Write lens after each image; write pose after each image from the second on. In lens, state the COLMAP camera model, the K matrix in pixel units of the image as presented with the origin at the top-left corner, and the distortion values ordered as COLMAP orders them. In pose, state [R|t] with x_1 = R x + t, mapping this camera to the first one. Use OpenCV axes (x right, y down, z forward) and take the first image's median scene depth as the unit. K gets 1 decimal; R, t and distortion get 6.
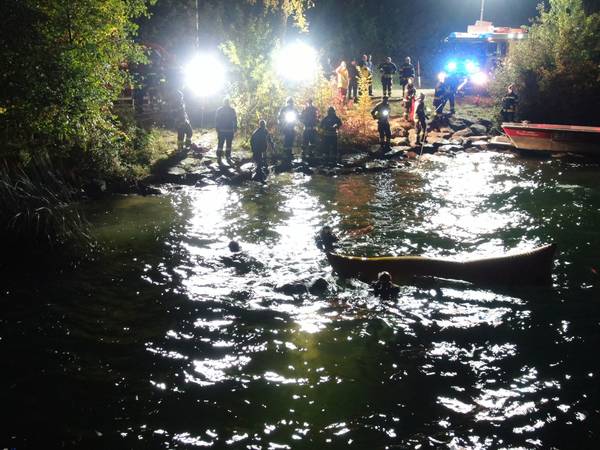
lens RADIAL K [[626.1, 0, 299.2], [0, 626.1, 225.1], [0, 0, 1]] dist [-0.007883, 0.000000]
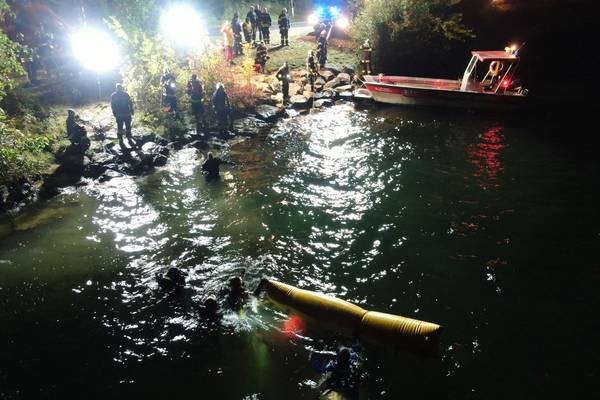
lens RADIAL K [[412.6, 0, 301.9], [0, 412.6, 200.0], [0, 0, 1]] dist [-0.011168, 0.000066]
pose [[0.976979, -0.105925, 0.185183, 0.033759], [0.045856, 0.952007, 0.302622, -0.188850], [-0.208350, -0.287164, 0.934948, 0.208760]]
